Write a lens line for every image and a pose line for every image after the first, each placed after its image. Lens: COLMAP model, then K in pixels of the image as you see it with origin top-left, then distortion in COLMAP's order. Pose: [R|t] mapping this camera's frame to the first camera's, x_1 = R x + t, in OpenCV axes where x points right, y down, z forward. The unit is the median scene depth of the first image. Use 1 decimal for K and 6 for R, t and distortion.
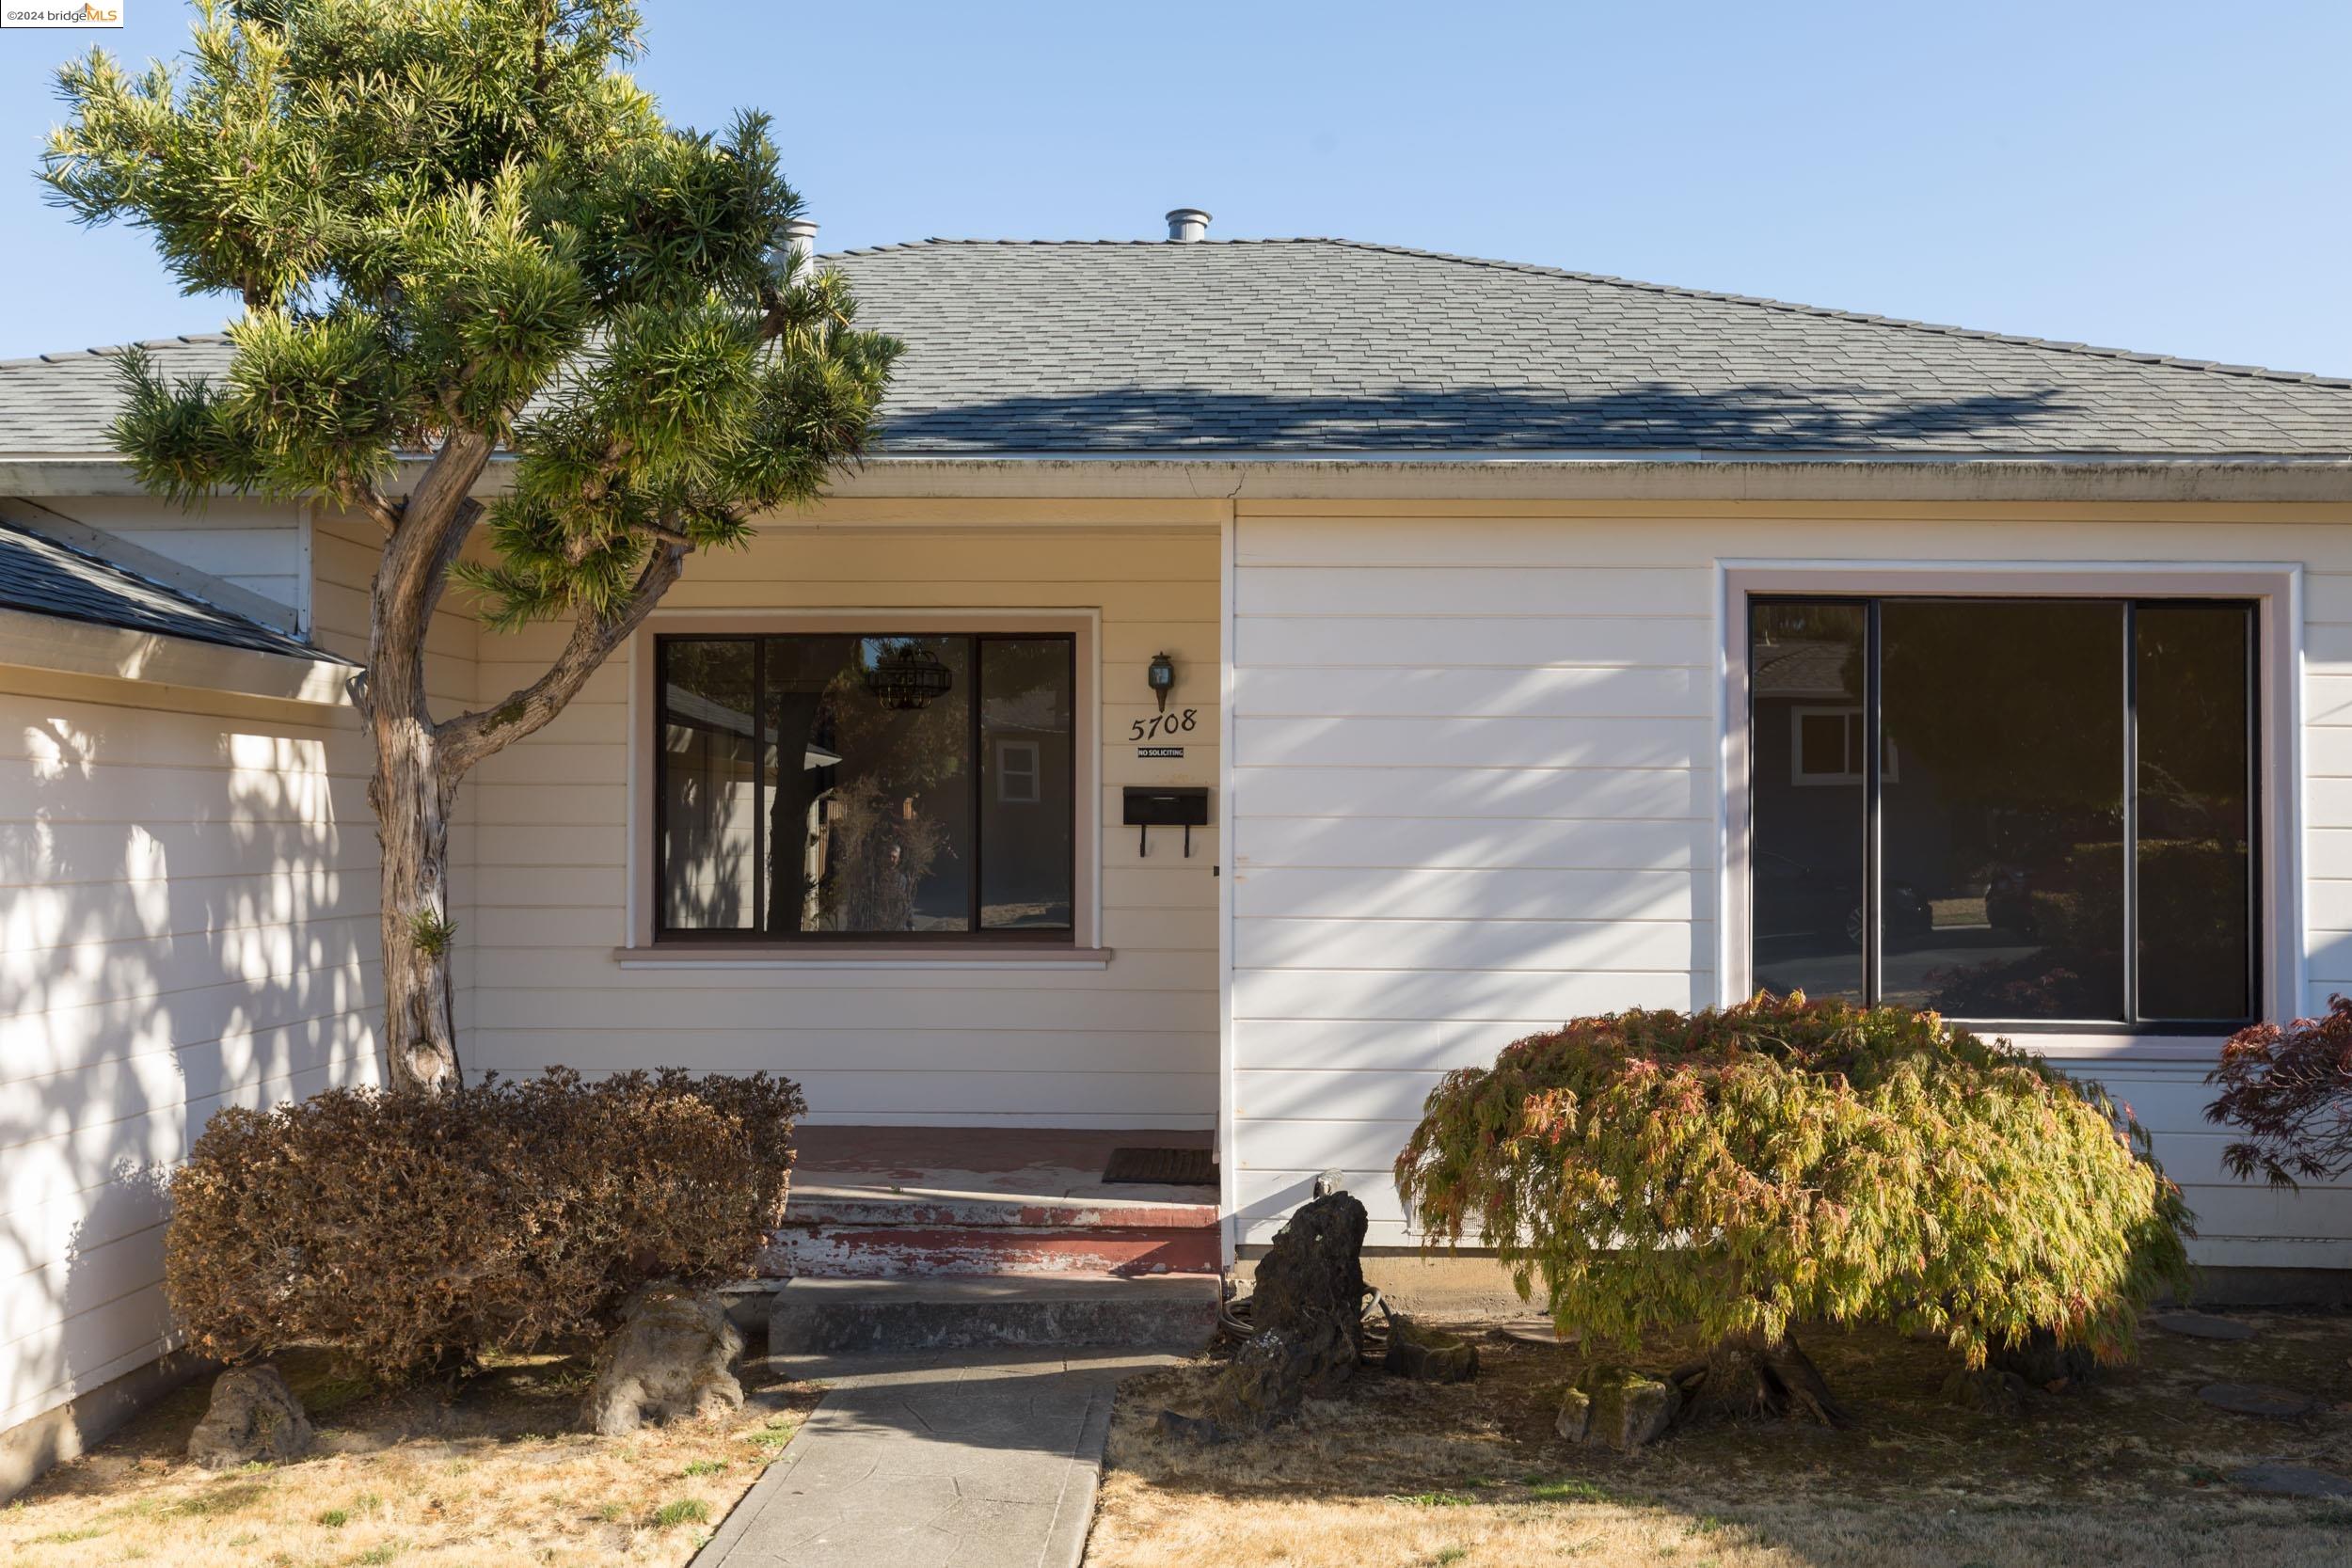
lens RADIAL K [[2209.6, 0, 1163.8], [0, 2209.6, 770.6], [0, 0, 1]] dist [-0.039261, 0.000000]
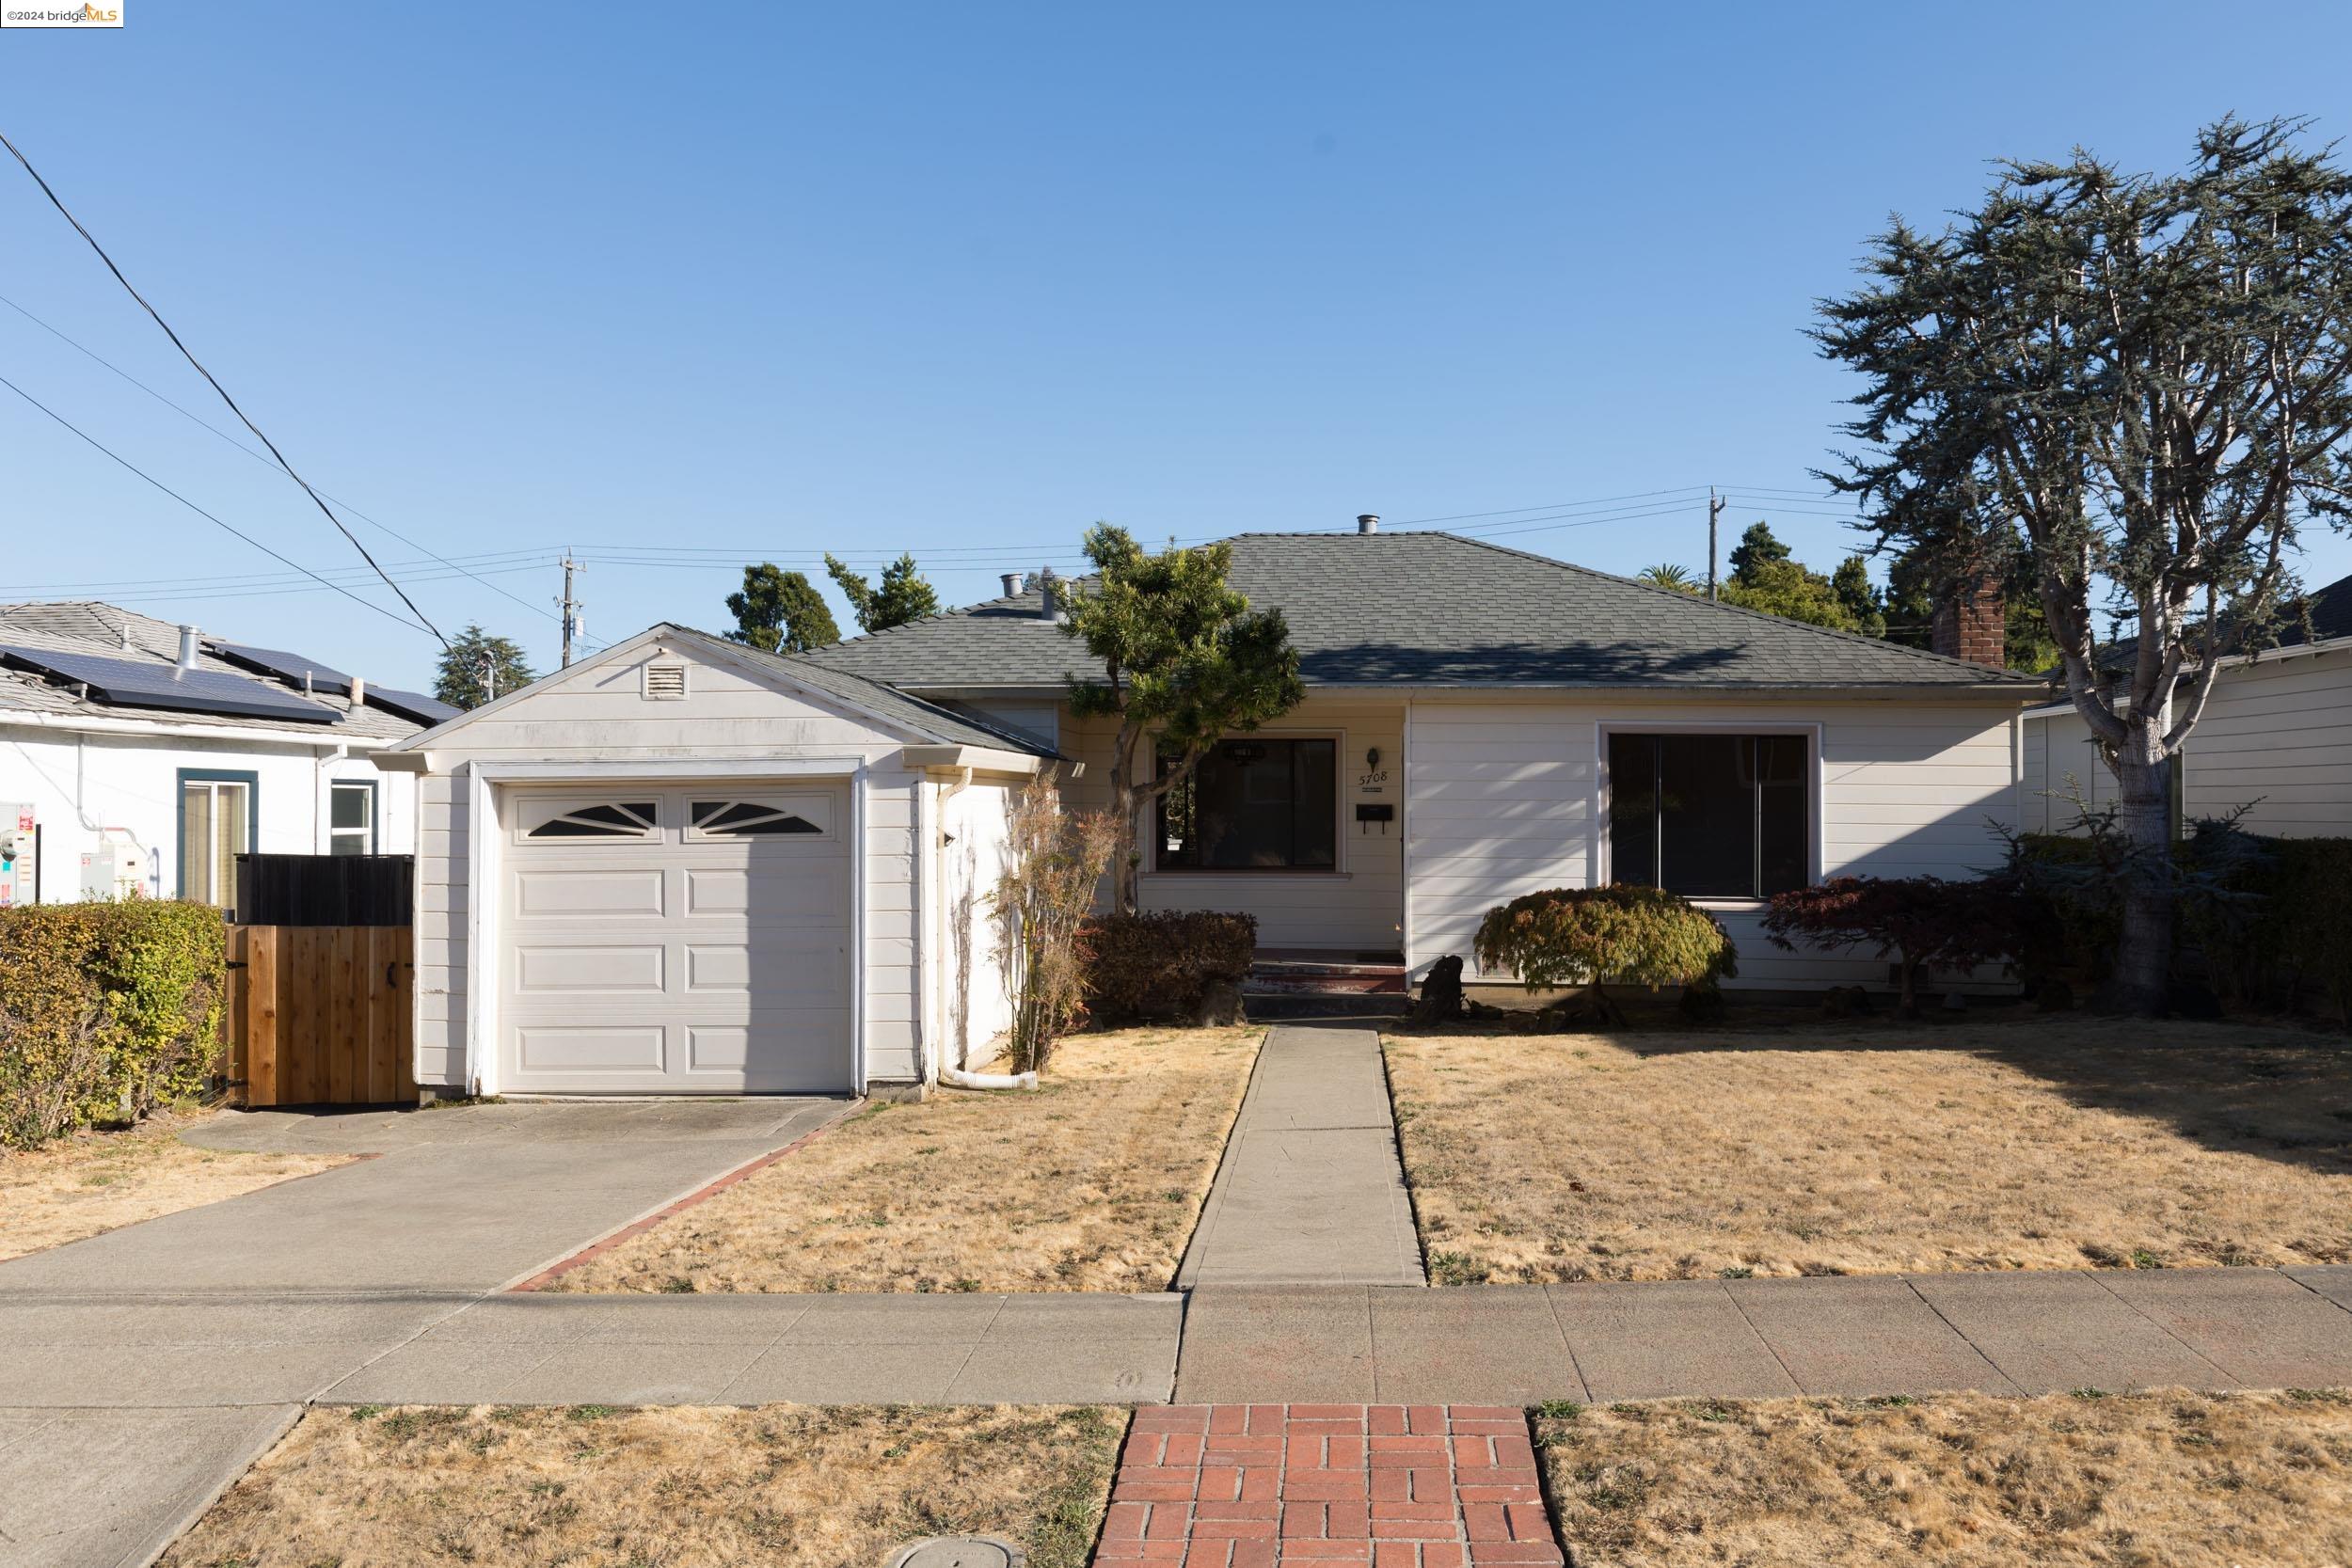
lens RADIAL K [[1928.4, 0, 1180.2], [0, 1928.4, 837.3], [0, 0, 1]] dist [0.000943, 0.011943]
pose [[0.999235, -0.001643, -0.039075, -0.156731], [0.003290, 0.999107, 0.042125, -0.056802], [0.038971, -0.042221, 0.998348, -1.327930]]
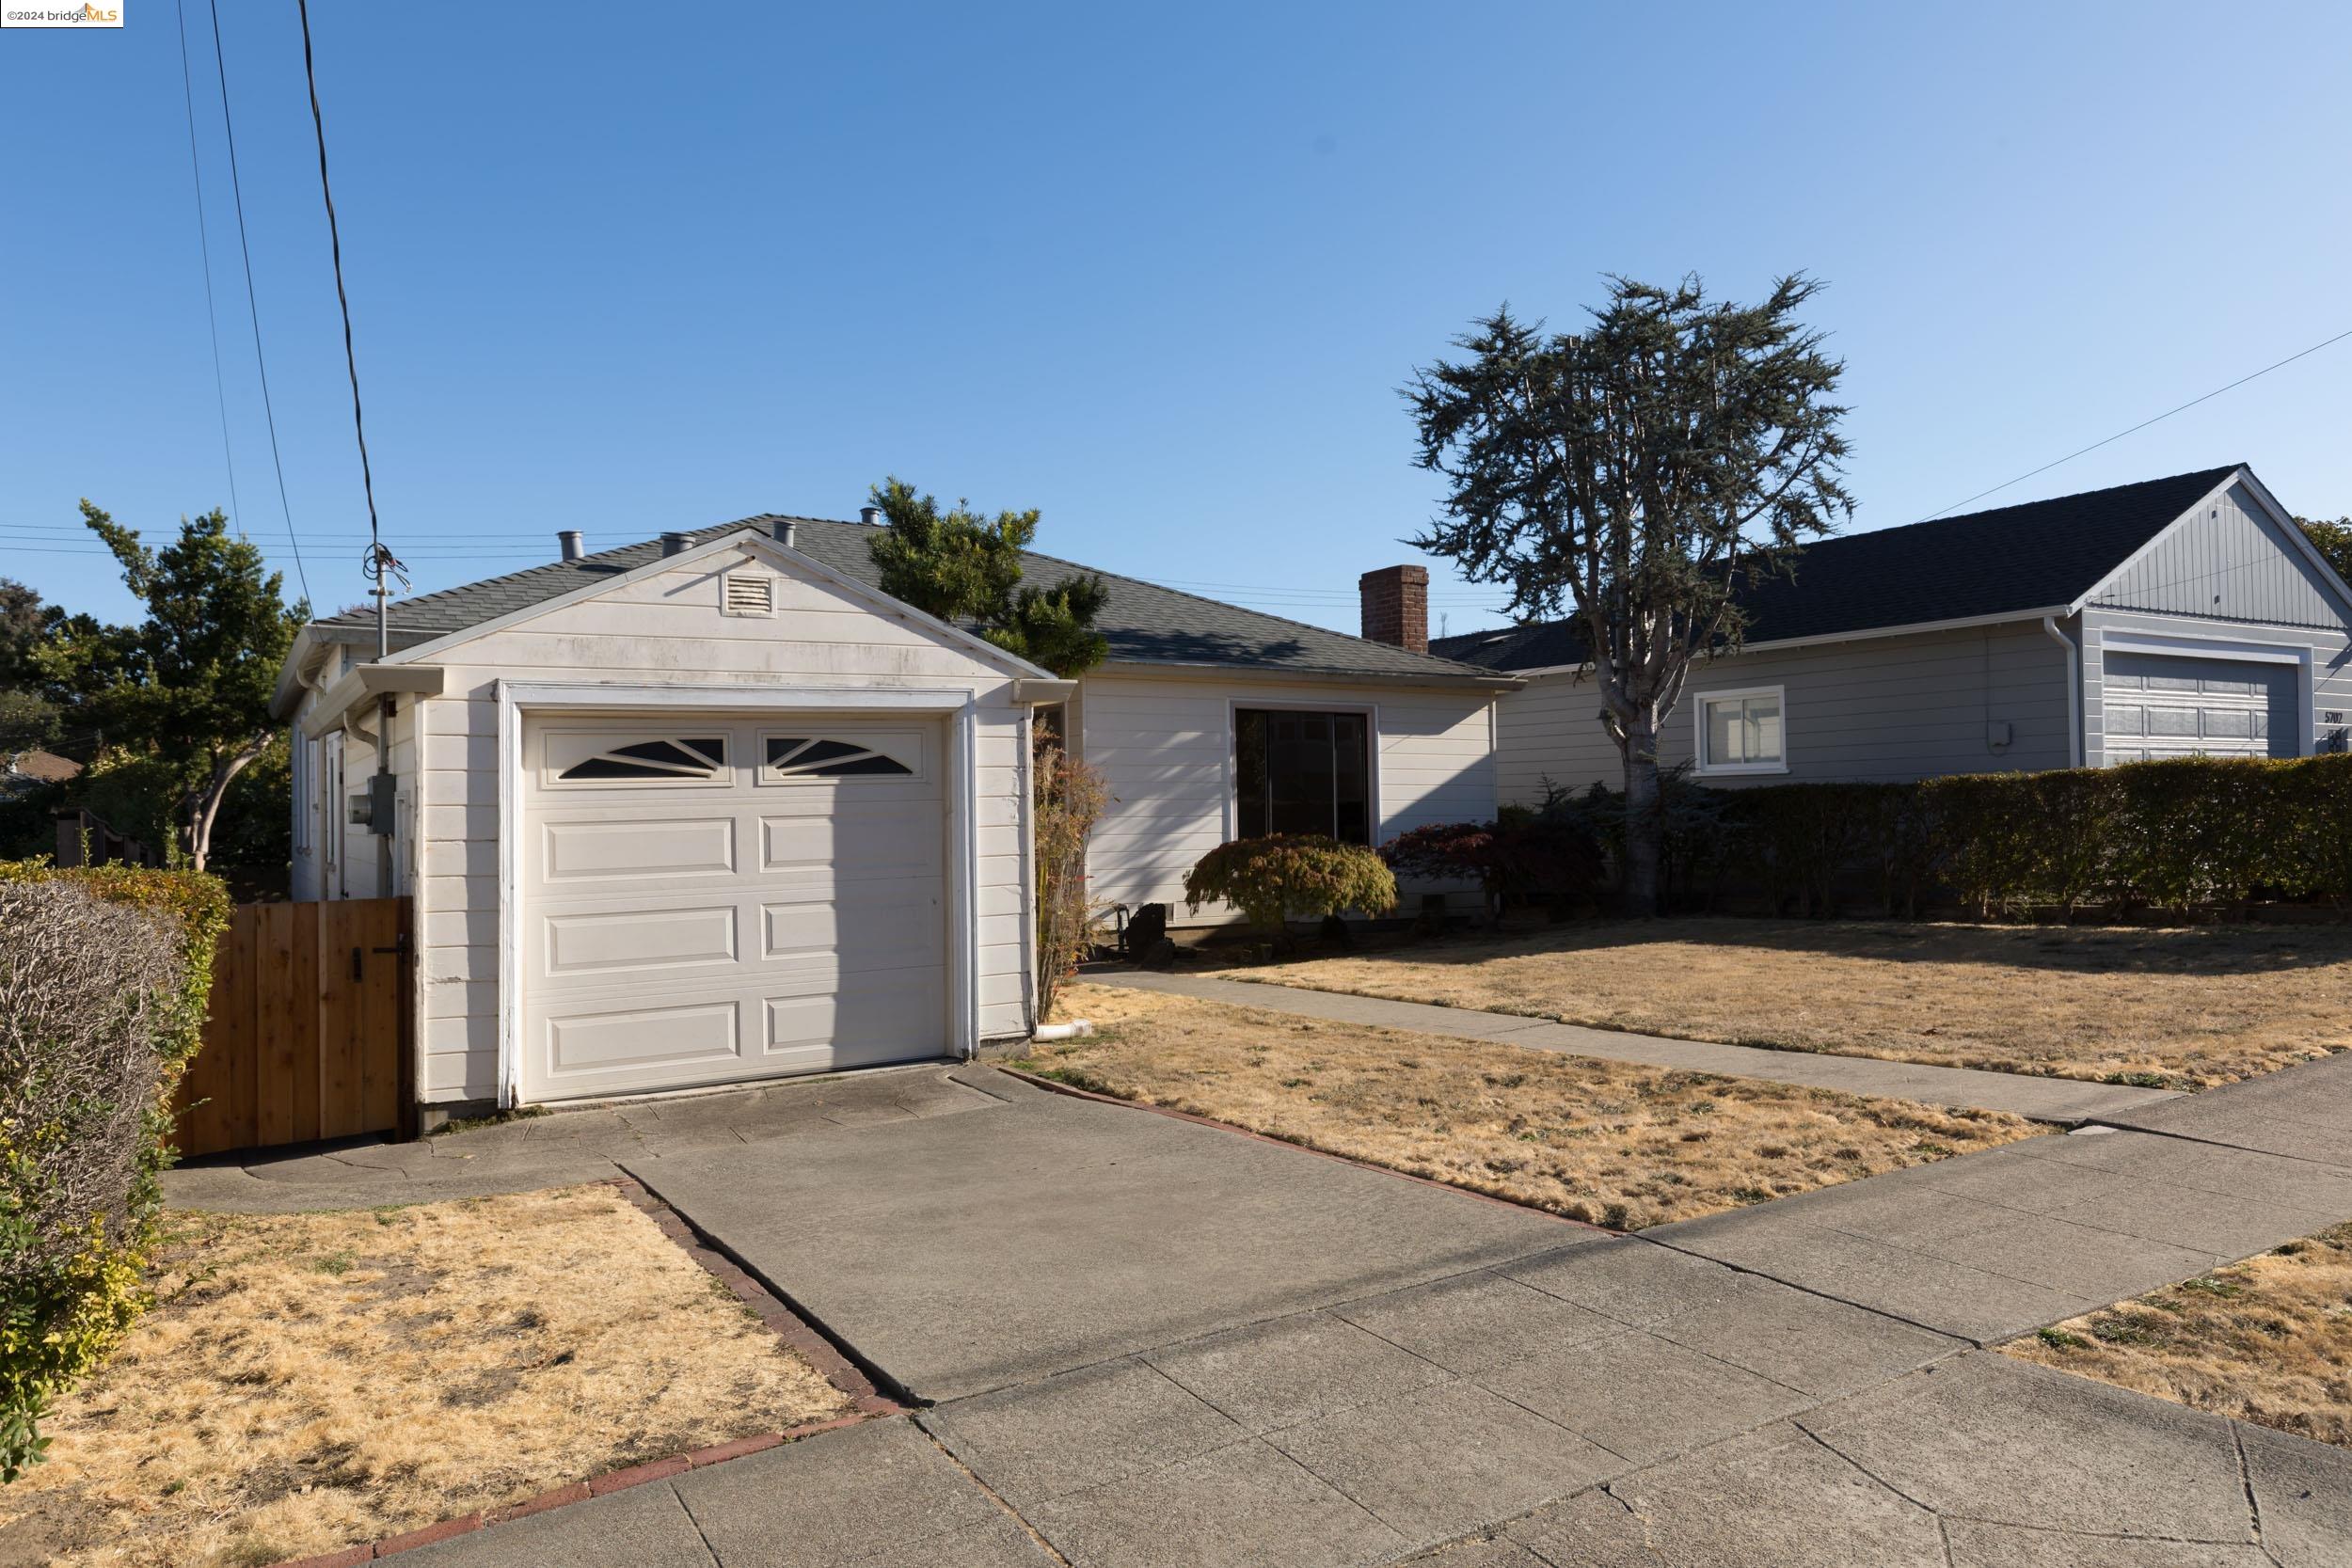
lens RADIAL K [[1651.3, 0, 1210.1], [0, 1651.3, 827.8], [0, 0, 1]] dist [-0.002432, 0.001781]
pose [[0.822774, -0.020375, 0.568004, -1.076028], [0.002150, 0.999462, 0.032738, 0.009128], [-0.568365, -0.025715, 0.822375, -0.876648]]
